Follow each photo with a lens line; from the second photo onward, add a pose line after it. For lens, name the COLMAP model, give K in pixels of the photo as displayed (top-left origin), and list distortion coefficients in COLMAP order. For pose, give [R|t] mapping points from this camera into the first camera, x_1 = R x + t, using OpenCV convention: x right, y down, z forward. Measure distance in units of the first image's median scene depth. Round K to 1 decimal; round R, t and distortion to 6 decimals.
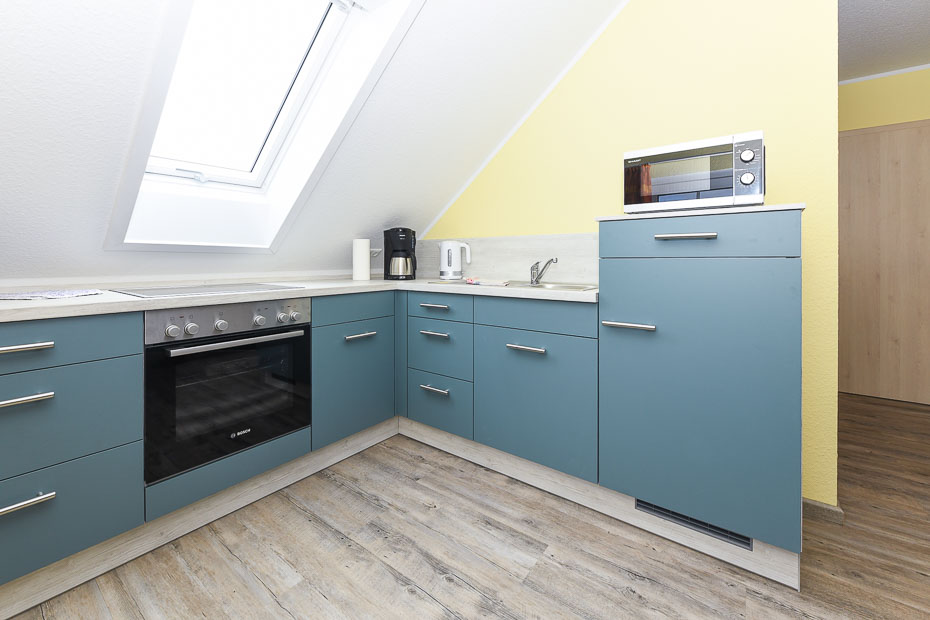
lens RADIAL K [[391.0, 0, 442.1], [0, 391.0, 259.5], [0, 0, 1]] dist [-0.001579, -0.003041]
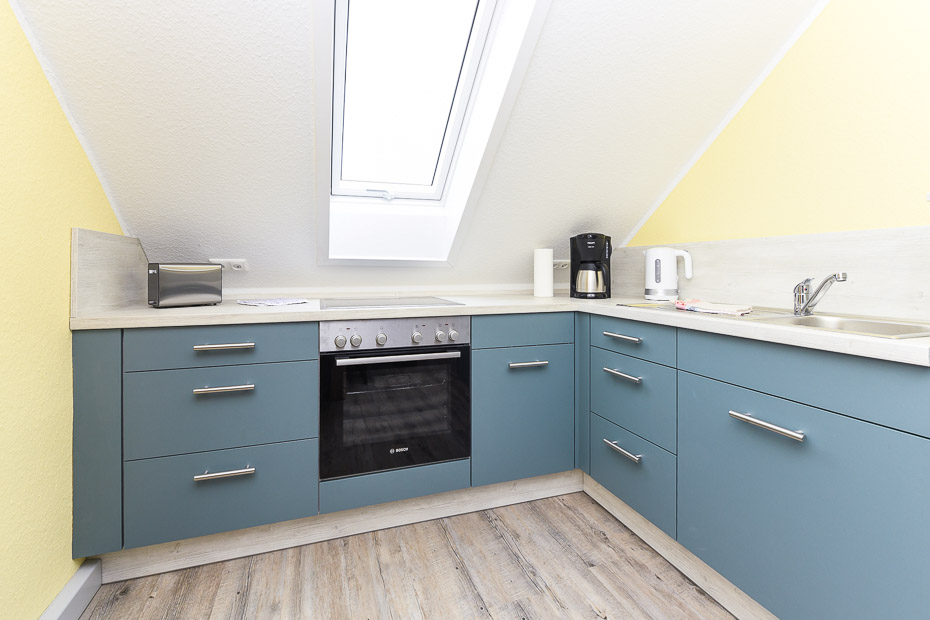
lens RADIAL K [[391.0, 0, 463.5], [0, 391.0, 270.4], [0, 0, 1]] dist [-0.001579, -0.003041]
pose [[0.839580, -0.000204, -0.543236, 0.141873], [0.002707, 0.999989, 0.003809, -0.011179], [0.543229, -0.004669, 0.839571, 0.240642]]
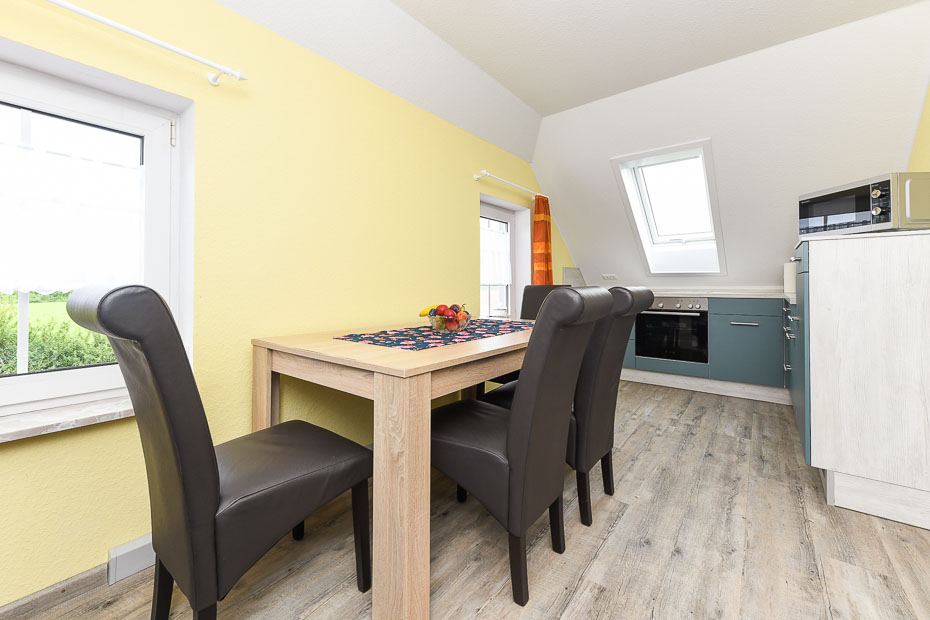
lens RADIAL K [[379.9, 0, 469.7], [0, 379.9, 285.0], [0, 0, 1]] dist [-0.001710, -0.000072]
pose [[0.036179, 0.006694, -0.999323, 1.540638], [0.005621, 0.999960, 0.006902, 0.011441], [0.999330, -0.005867, 0.036140, -0.262494]]
